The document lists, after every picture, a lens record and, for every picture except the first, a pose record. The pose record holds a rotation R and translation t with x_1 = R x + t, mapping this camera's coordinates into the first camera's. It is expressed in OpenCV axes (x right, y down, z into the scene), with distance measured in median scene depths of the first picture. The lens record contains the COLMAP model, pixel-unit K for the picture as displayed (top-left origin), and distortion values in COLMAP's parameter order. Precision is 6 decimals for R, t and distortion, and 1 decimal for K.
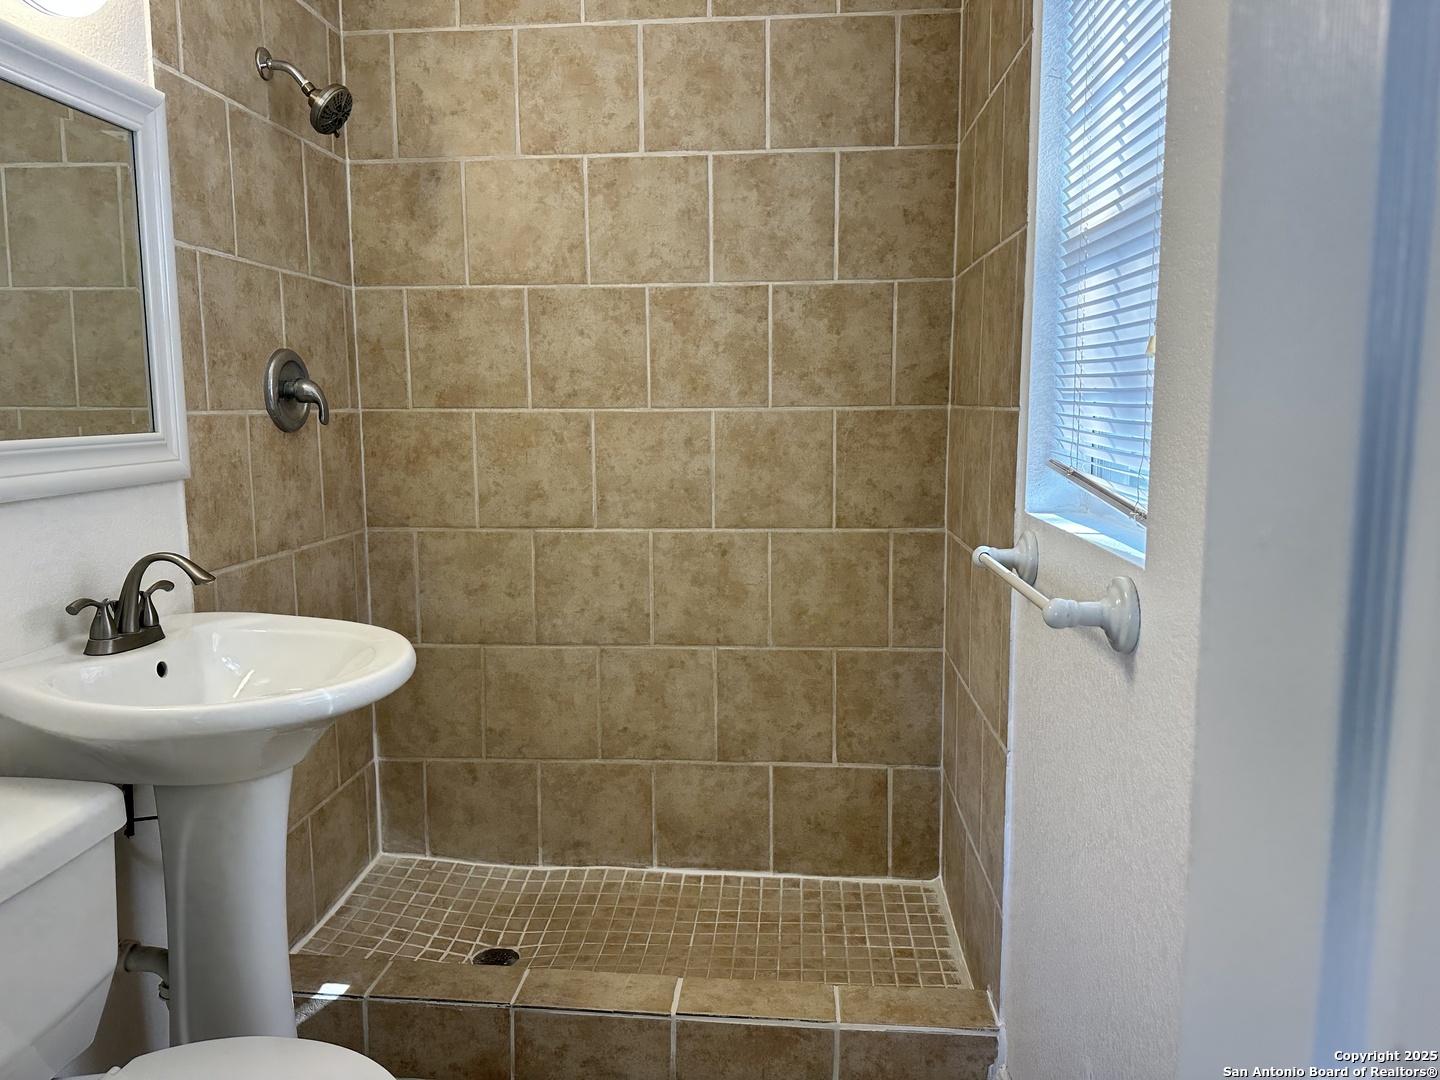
lens RADIAL K [[1030.2, 0, 721.8], [0, 1030.2, 537.1], [0, 0, 1]] dist [0.014749, -0.021864]
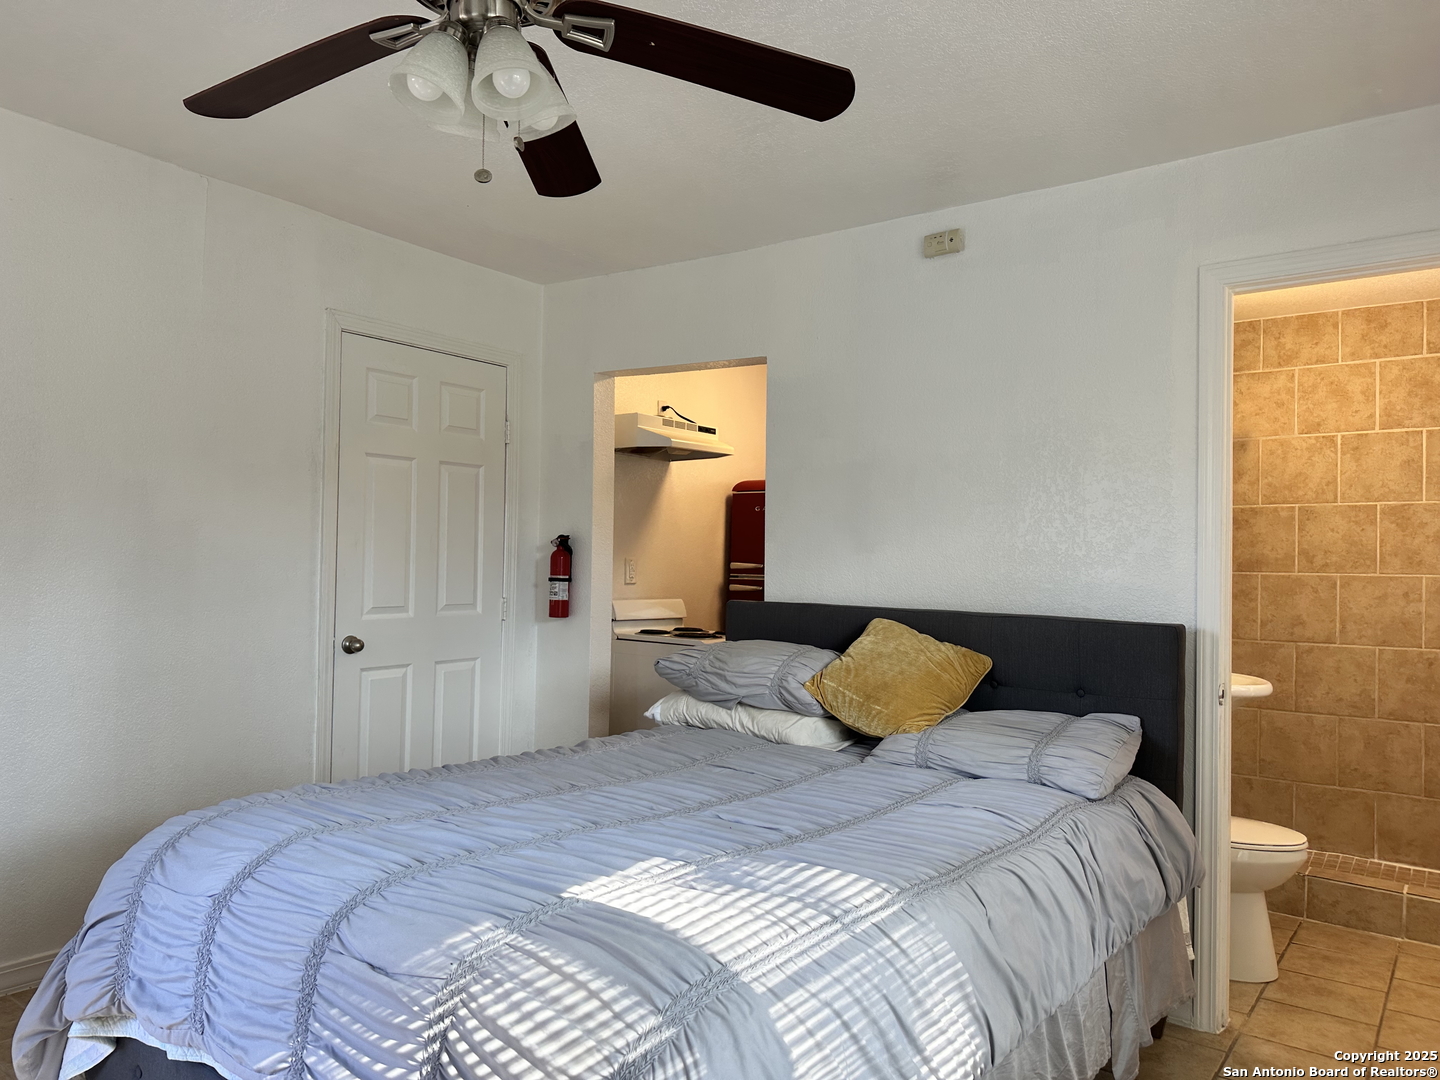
lens RADIAL K [[1030.2, 0, 709.7], [0, 1030.2, 552.9], [0, 0, 1]] dist [0.014749, -0.021864]
pose [[0.838960, 0.009590, -0.544109, -0.069166], [-0.081518, 0.990778, -0.108229, 0.112825], [0.538053, 0.135155, 0.832005, -1.002276]]
